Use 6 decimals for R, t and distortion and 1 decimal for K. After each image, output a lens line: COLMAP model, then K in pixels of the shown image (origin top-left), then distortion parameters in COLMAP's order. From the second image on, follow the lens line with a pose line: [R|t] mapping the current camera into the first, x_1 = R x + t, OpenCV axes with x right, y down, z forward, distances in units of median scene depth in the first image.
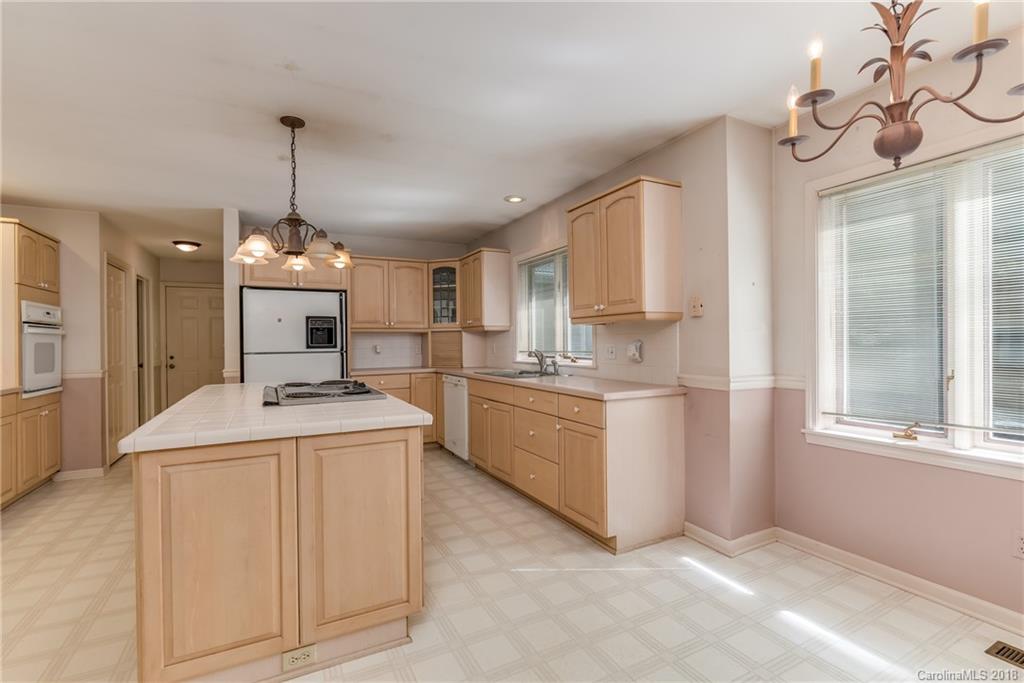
lens RADIAL K [[456.3, 0, 506.7], [0, 456.3, 343.3], [0, 0, 1]] dist [-0.001724, -0.001631]
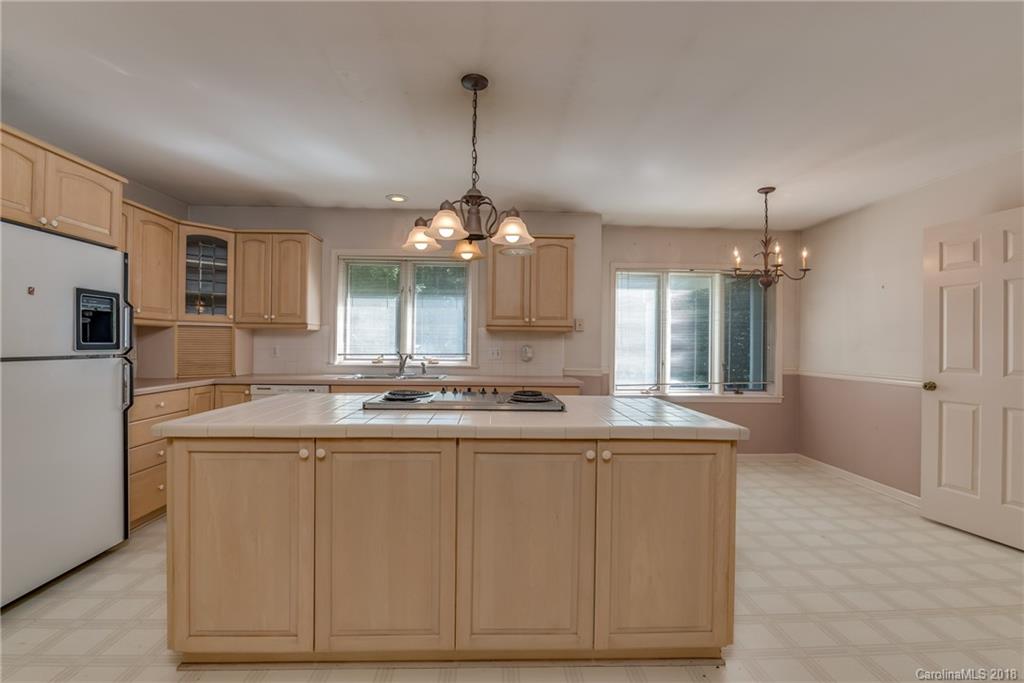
lens RADIAL K [[456.3, 0, 507.9], [0, 456.3, 341.4], [0, 0, 1]] dist [-0.001724, -0.001631]
pose [[0.422675, 0.020942, 0.906039, -0.799510], [-0.011438, 0.999777, -0.017772, 0.006101], [-0.906209, -0.002851, 0.422820, 0.379611]]
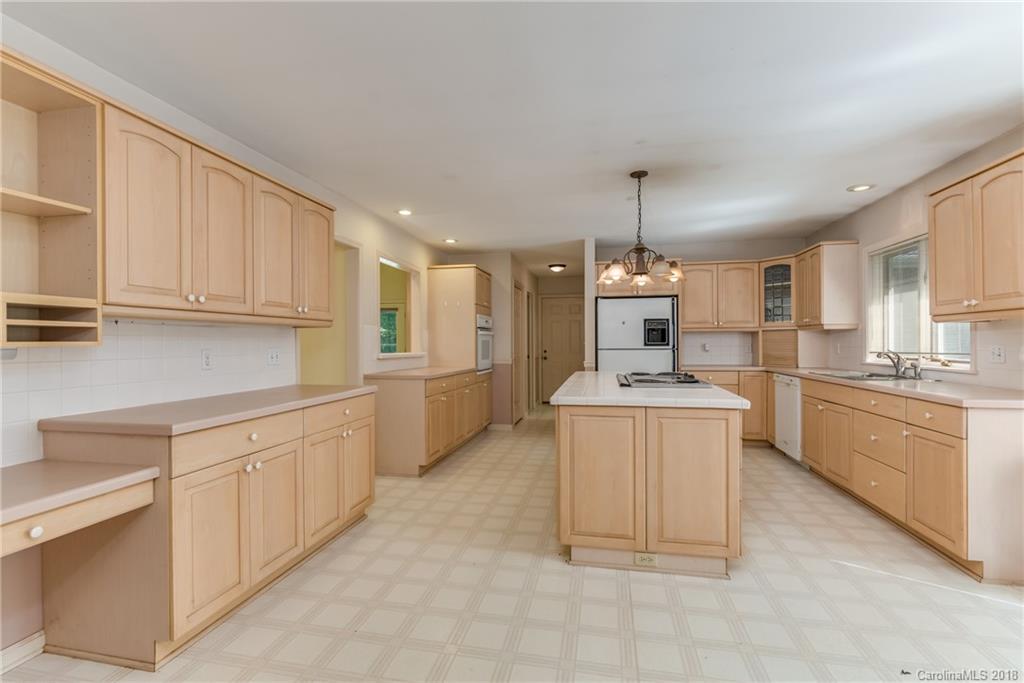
lens RADIAL K [[456.3, 0, 515.0], [0, 456.3, 342.4], [0, 0, 1]] dist [-0.001724, -0.001631]
pose [[0.780054, 0.007178, -0.625671, 0.053032], [-0.005284, 0.999974, 0.004885, -0.002103], [0.625690, -0.000505, 0.780071, -0.169066]]
